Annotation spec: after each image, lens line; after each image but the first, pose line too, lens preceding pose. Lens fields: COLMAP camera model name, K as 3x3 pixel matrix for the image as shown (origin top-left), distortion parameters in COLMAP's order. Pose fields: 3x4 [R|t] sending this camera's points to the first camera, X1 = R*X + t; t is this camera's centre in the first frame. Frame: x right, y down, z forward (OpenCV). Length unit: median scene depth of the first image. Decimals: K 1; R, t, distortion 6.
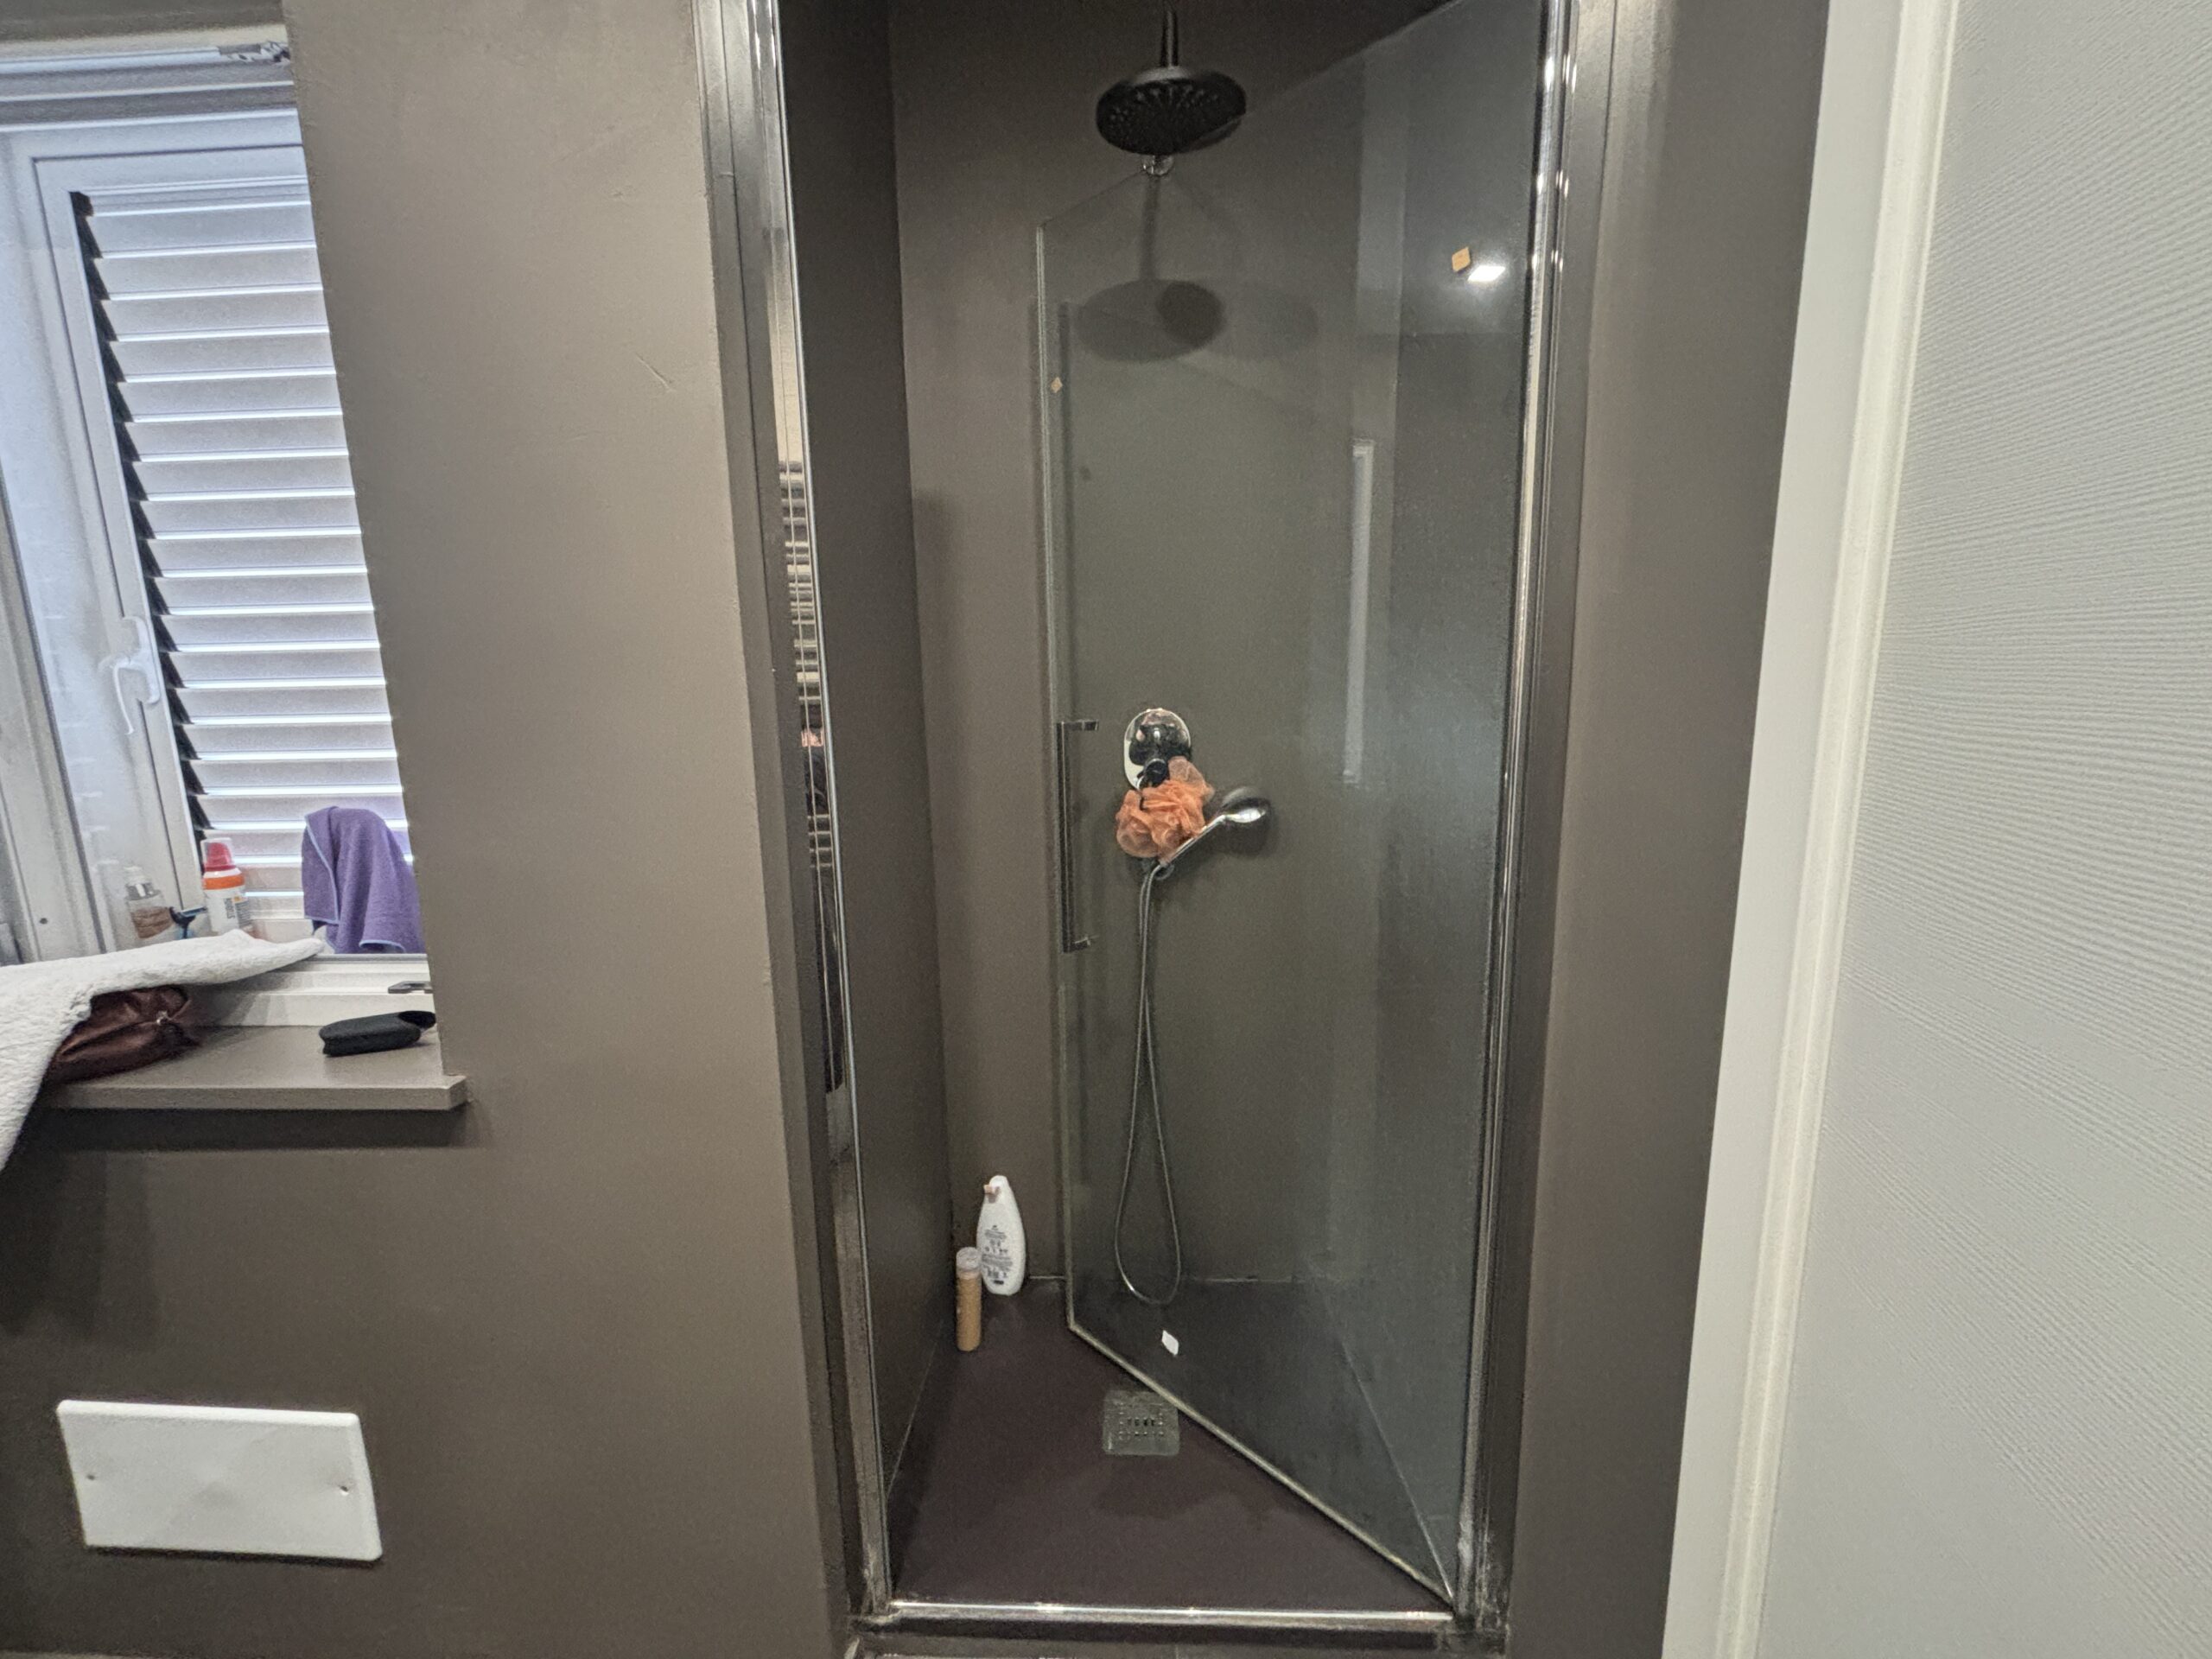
lens RADIAL K [[890.5, 0, 1113.2], [0, 890.5, 822.7], [0, 0, 1]] dist [-0.002078, 0.000078]
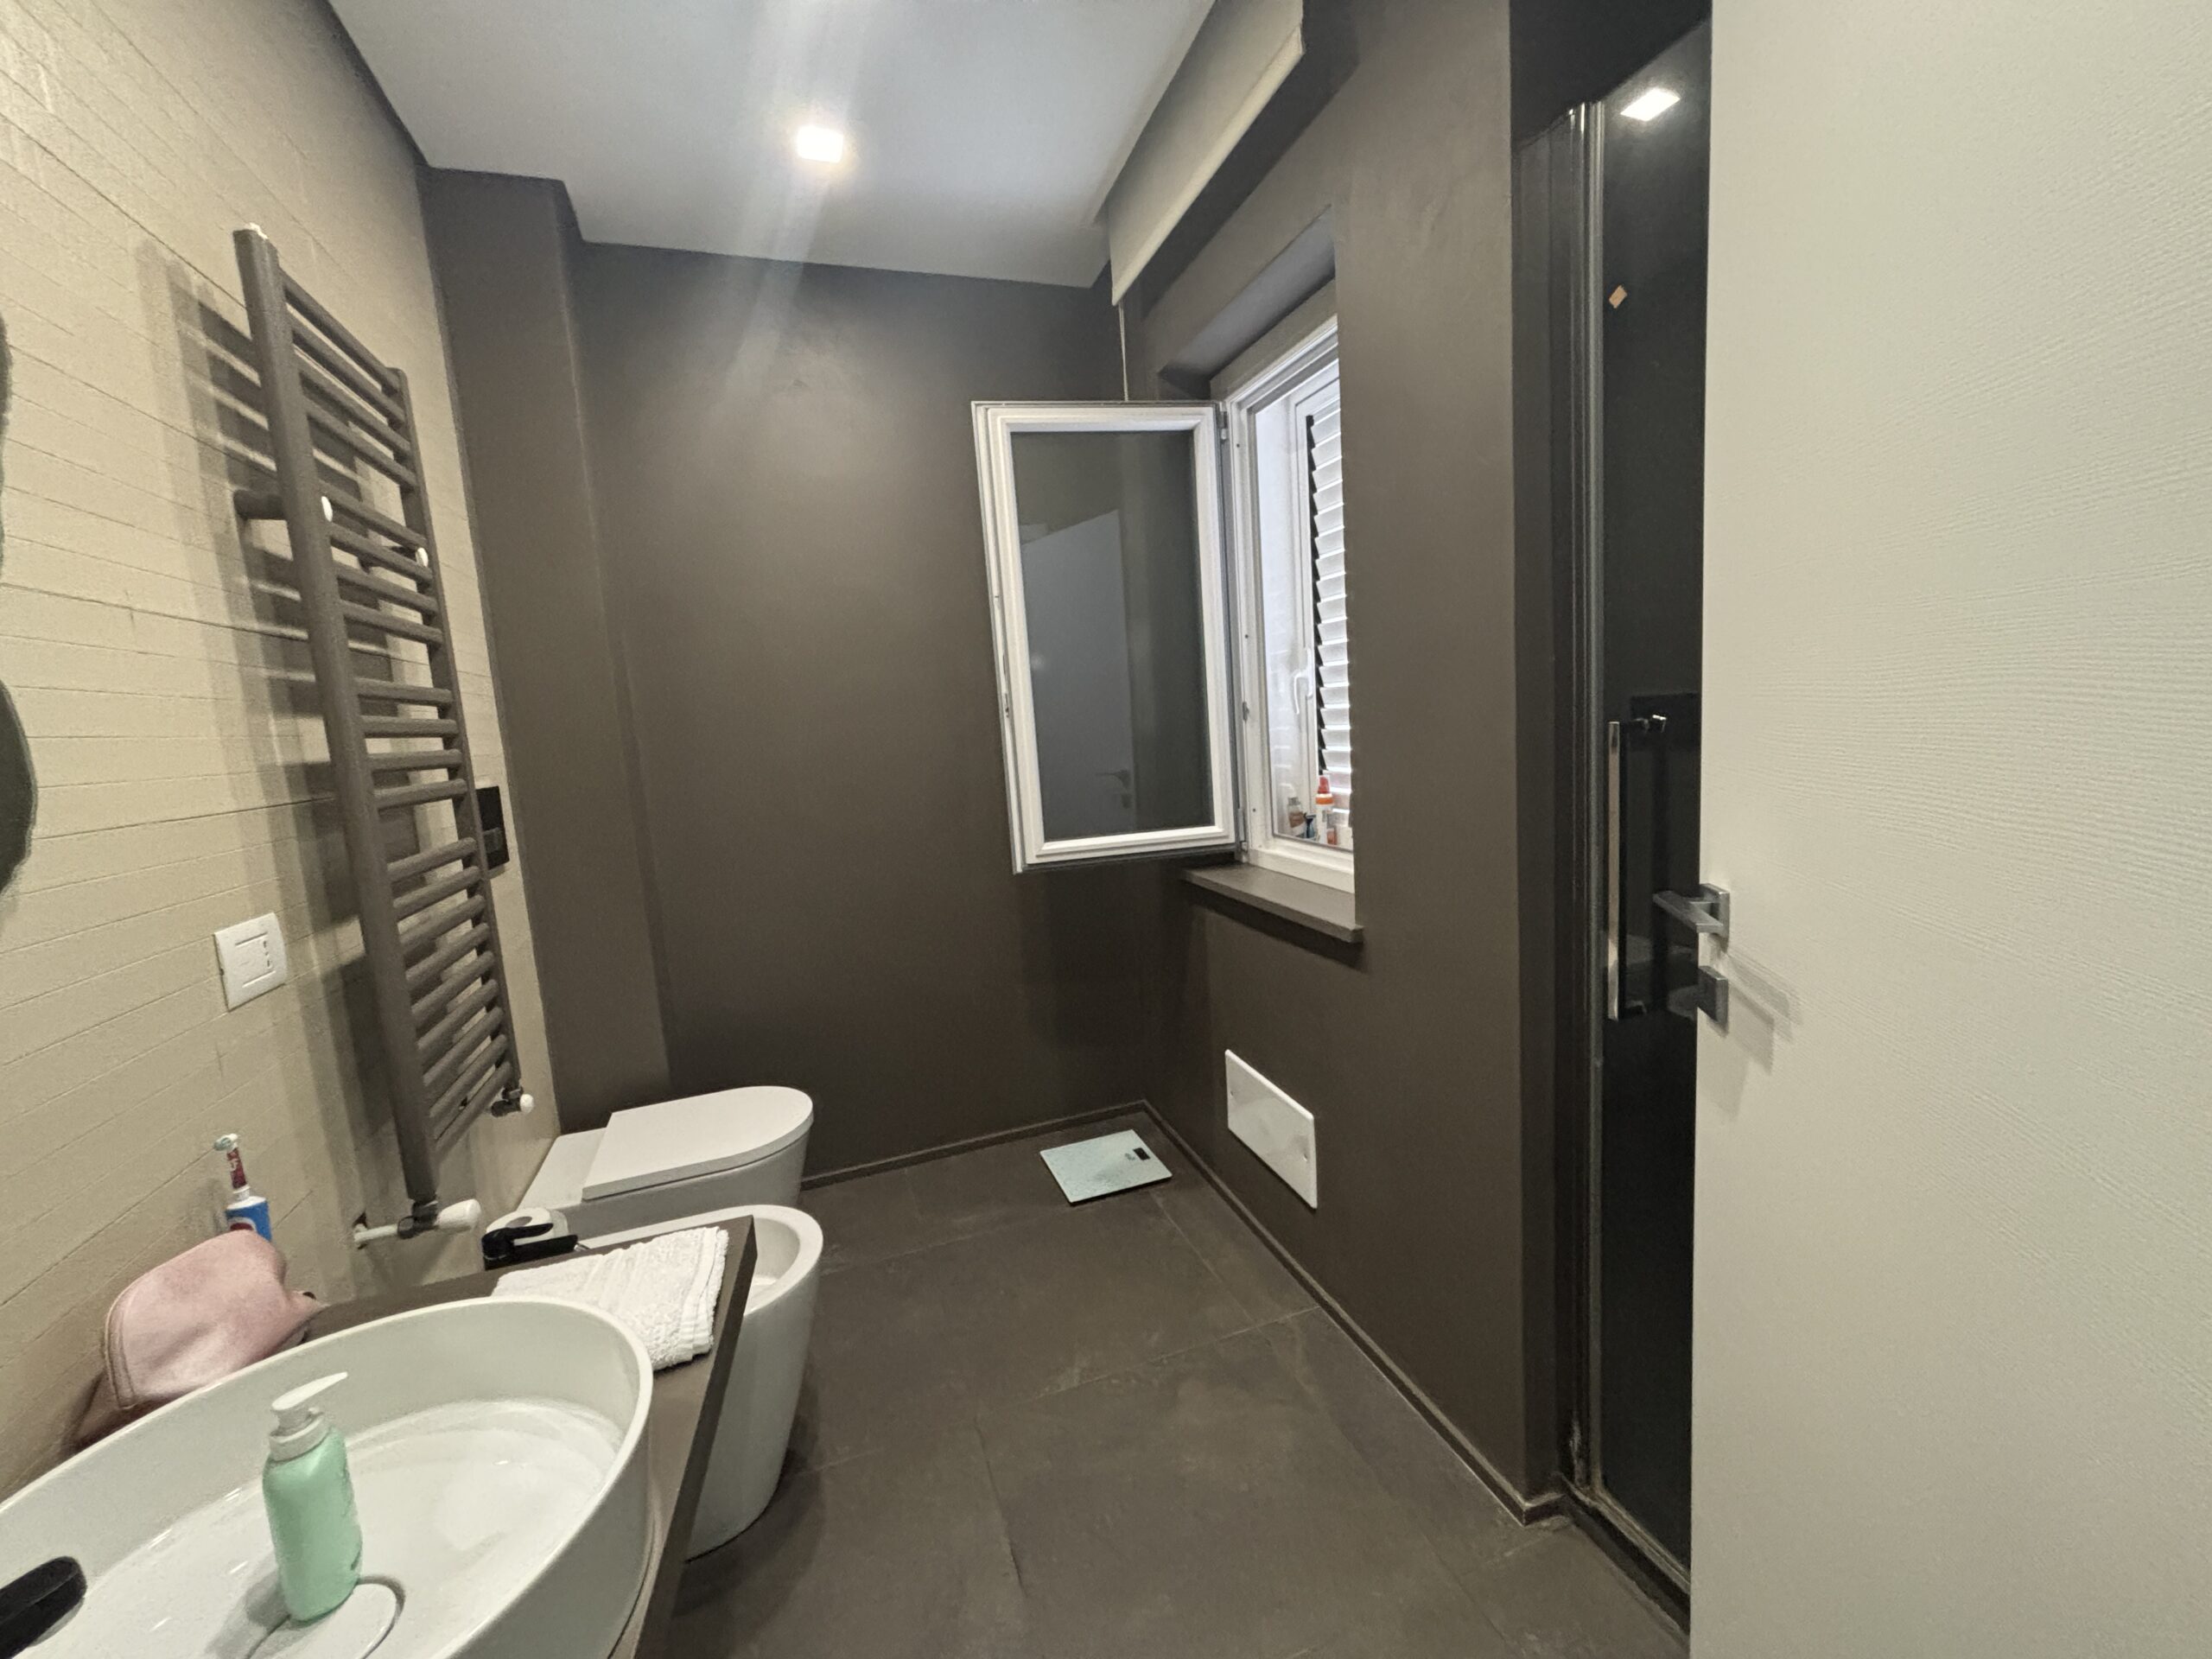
lens RADIAL K [[890.5, 0, 1113.2], [0, 890.5, 822.7], [0, 0, 1]] dist [-0.002078, 0.000078]
pose [[0.386630, 0.109485, -0.915713, 0.458853], [-0.092915, 0.992500, 0.079436, 0.011757], [0.917542, 0.054371, 0.393903, -0.044212]]
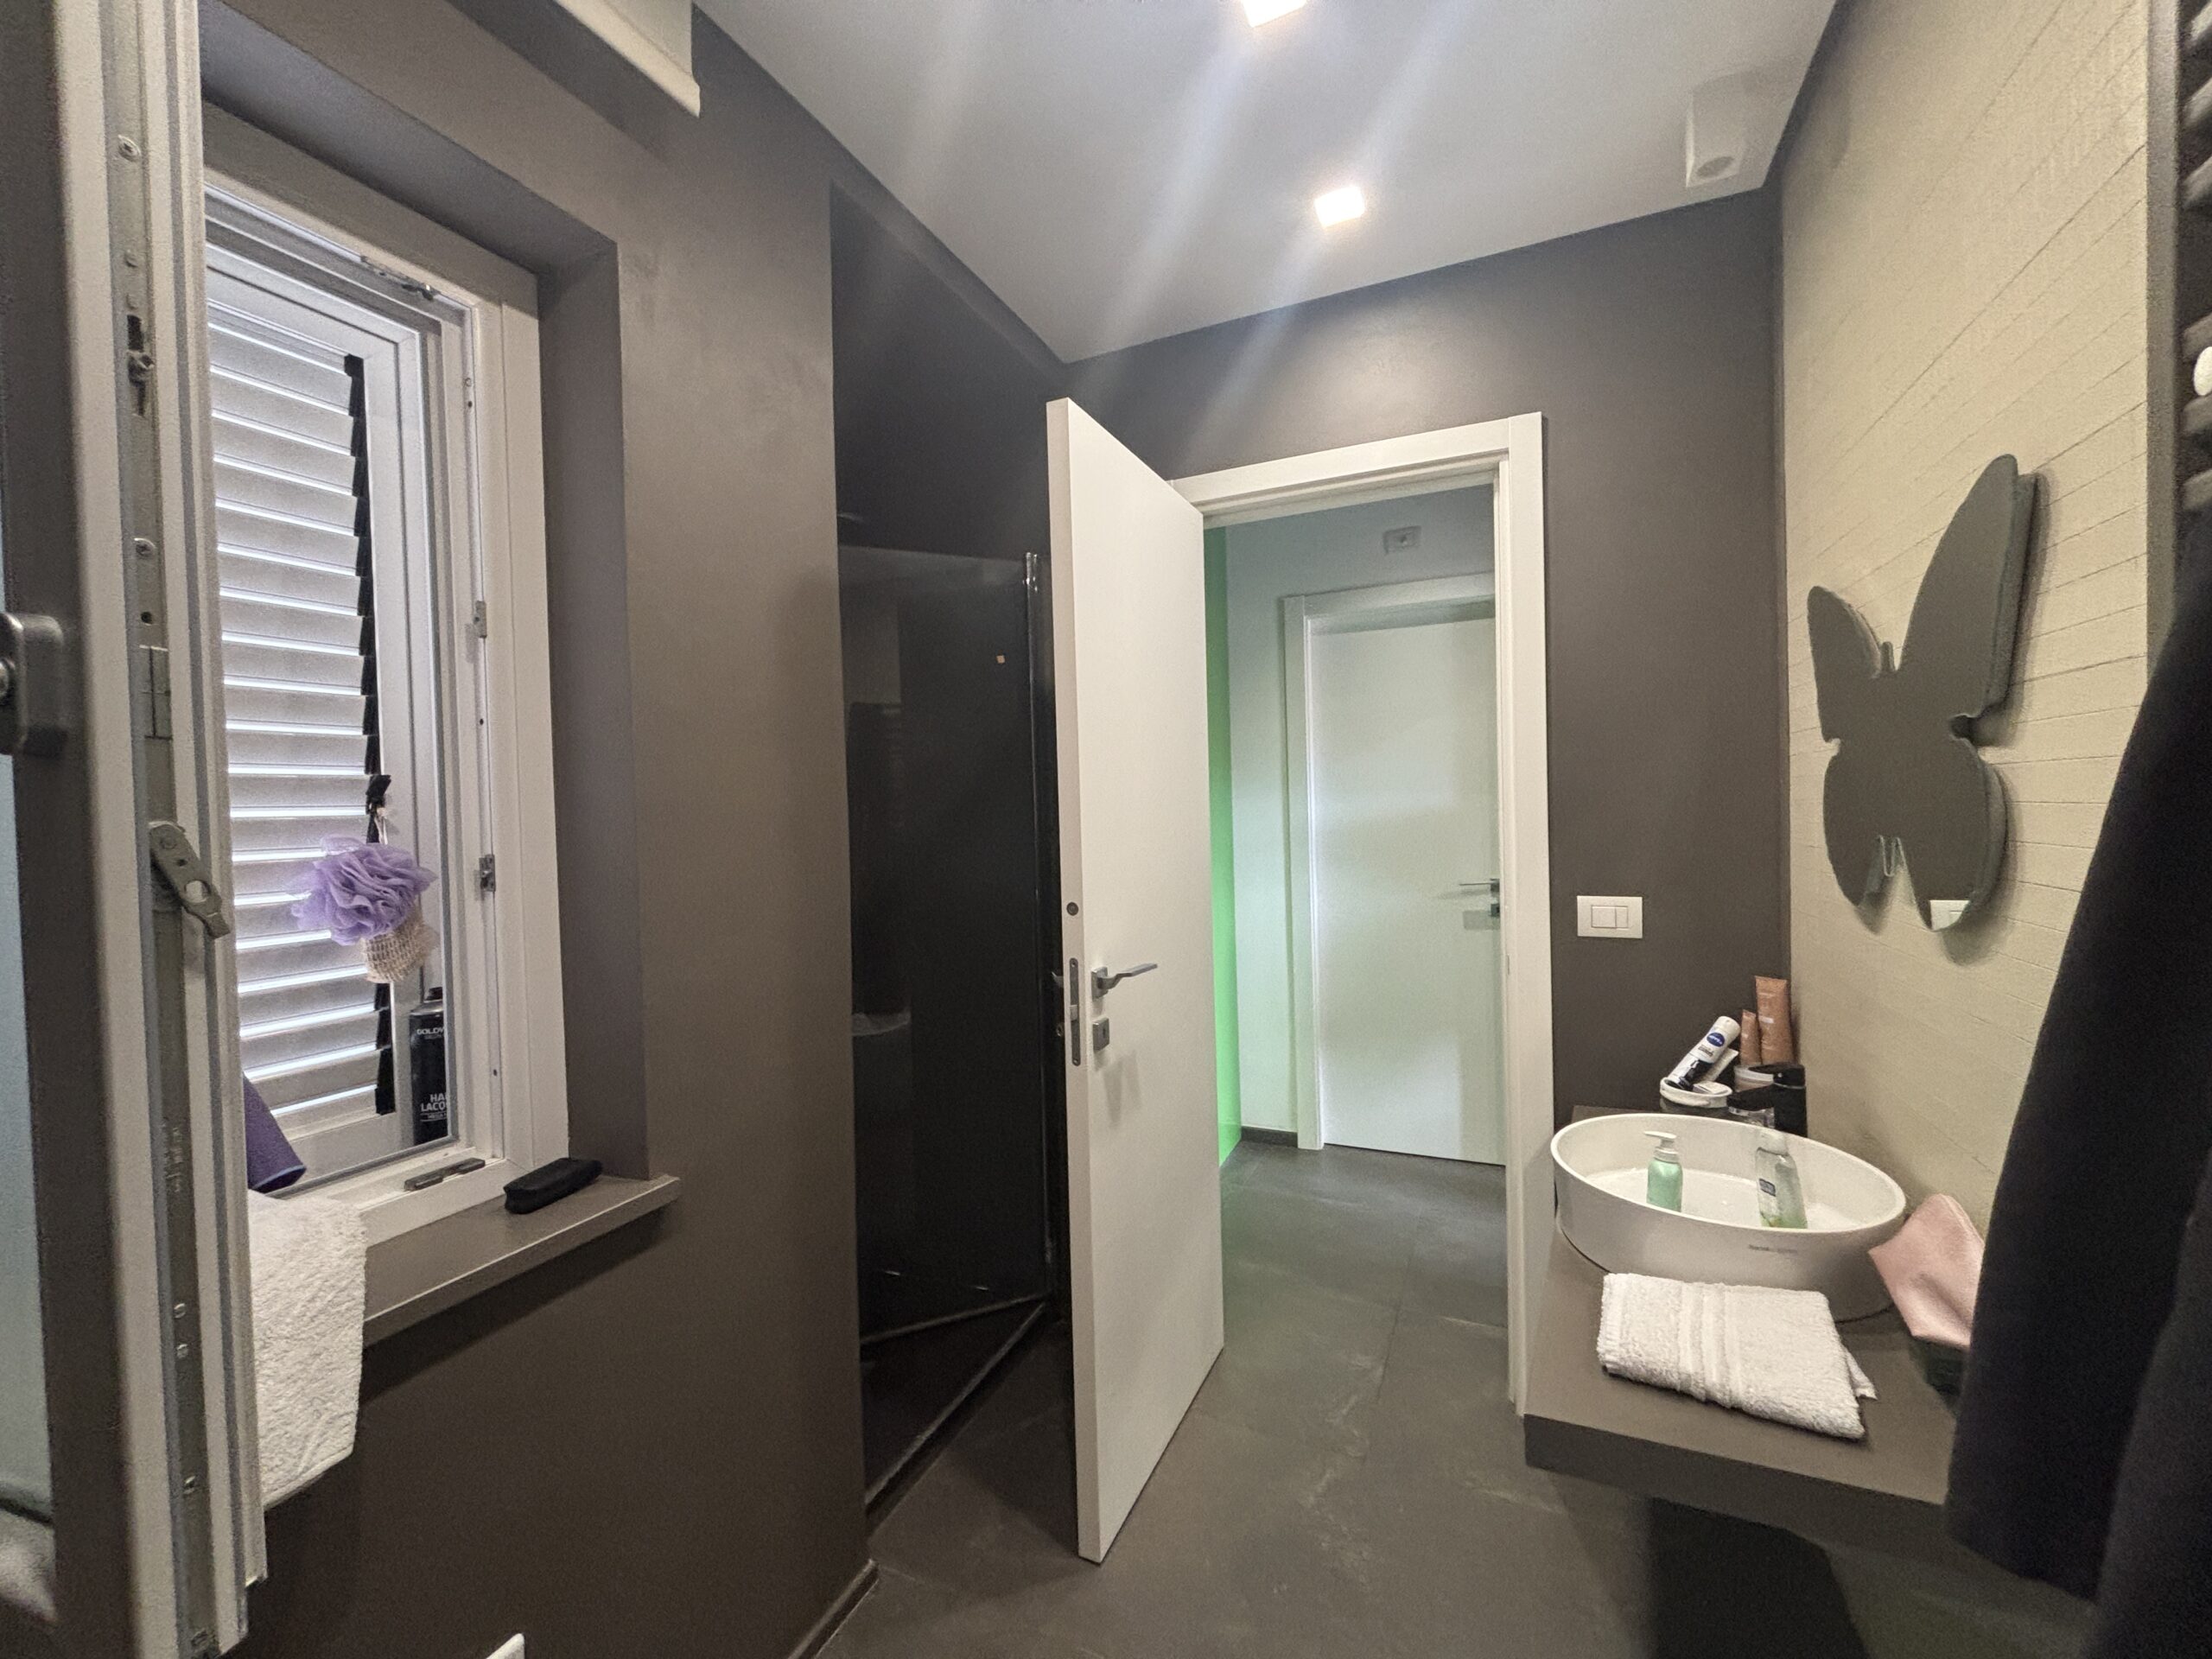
lens RADIAL K [[890.5, 0, 1113.2], [0, 890.5, 822.7], [0, 0, 1]] dist [-0.002078, 0.000078]
pose [[0.365583, -0.002725, 0.930775, -1.408565], [0.176391, 0.982078, -0.066406, 0.007877], [-0.913912, 0.188457, 0.359512, -0.049624]]
